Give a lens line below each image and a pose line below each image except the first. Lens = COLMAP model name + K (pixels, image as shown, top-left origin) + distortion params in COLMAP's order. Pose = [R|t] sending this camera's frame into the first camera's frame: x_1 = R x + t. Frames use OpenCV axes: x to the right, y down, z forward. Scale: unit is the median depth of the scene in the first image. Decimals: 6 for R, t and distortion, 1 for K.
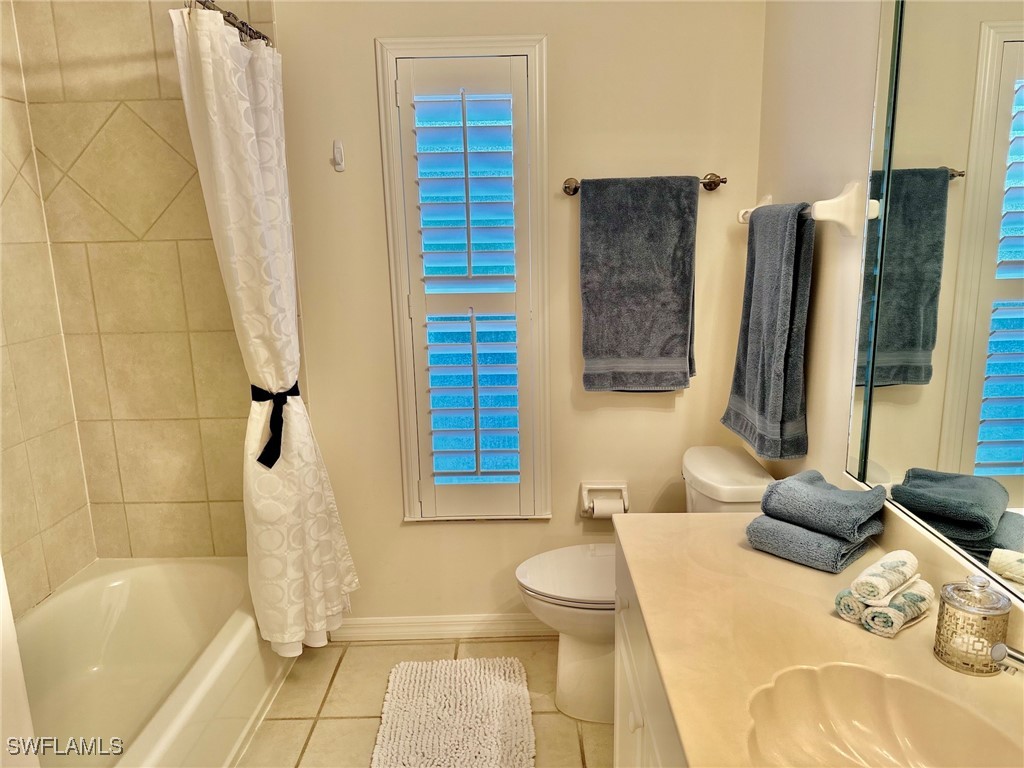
lens RADIAL K [[743.8, 0, 507.5], [0, 743.8, 400.7], [0, 0, 1]] dist [0.100304, -0.128720]
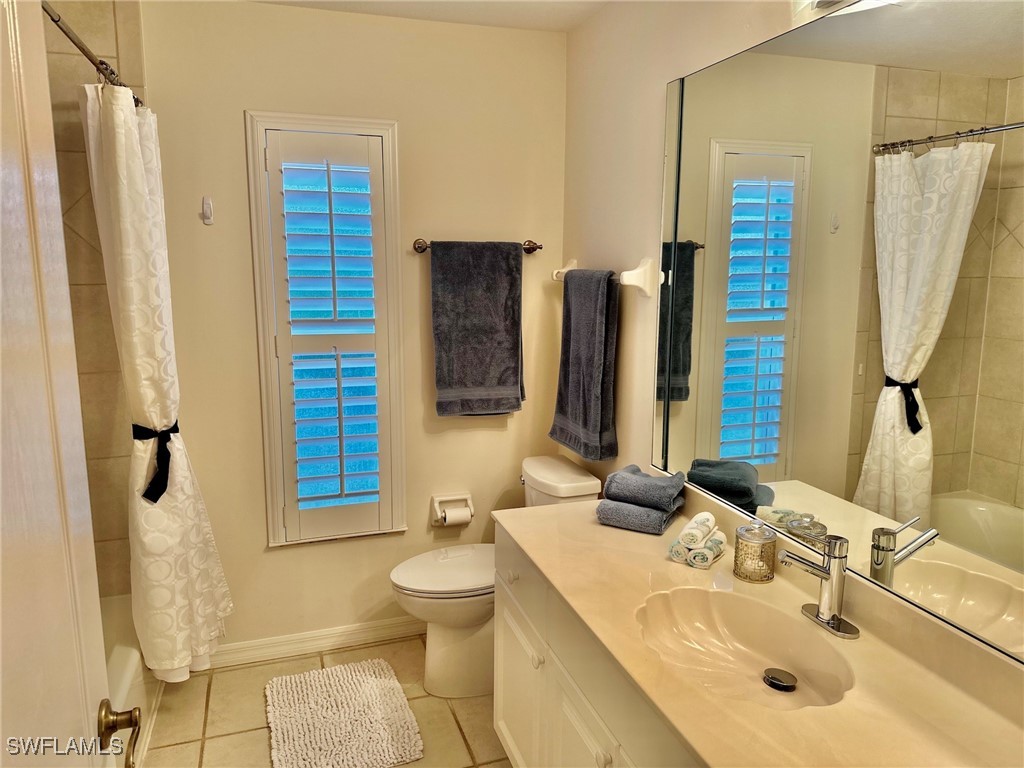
lens RADIAL K [[743.8, 0, 507.5], [0, 743.8, 400.7], [0, 0, 1]] dist [0.100304, -0.128720]
pose [[0.946848, -0.036727, 0.319578, -0.176184], [0.049363, 0.998283, -0.031525, 0.004569], [-0.317872, 0.045625, 0.947035, -0.158995]]
